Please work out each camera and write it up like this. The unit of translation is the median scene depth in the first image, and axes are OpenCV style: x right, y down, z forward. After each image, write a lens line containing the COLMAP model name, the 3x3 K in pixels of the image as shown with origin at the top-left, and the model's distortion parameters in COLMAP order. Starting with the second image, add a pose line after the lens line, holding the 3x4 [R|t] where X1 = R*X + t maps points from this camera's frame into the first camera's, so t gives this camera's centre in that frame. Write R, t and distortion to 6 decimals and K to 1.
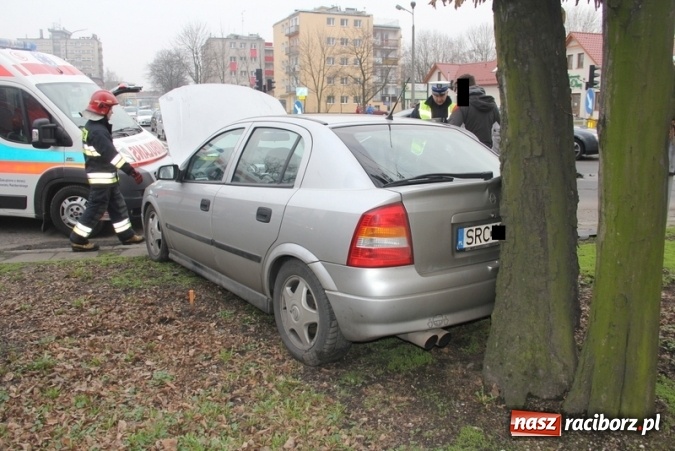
lens RADIAL K [[540.9, 0, 339.8], [0, 540.9, 225.3], [0, 0, 1]] dist [-0.106722, 0.016722]
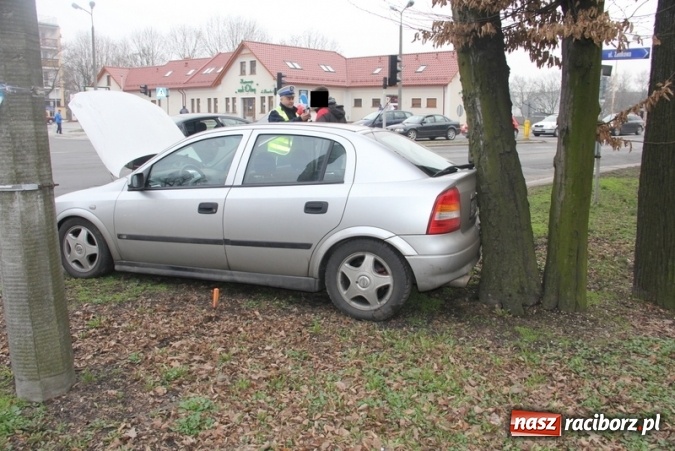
lens RADIAL K [[540.9, 0, 338.1], [0, 540.9, 222.9], [0, 0, 1]] dist [-0.106722, 0.016722]
pose [[0.835300, -0.095381, 0.541458, -0.841754], [0.101972, 0.994626, 0.017898, -0.002262], [-0.540256, 0.040263, 0.840537, -0.029683]]
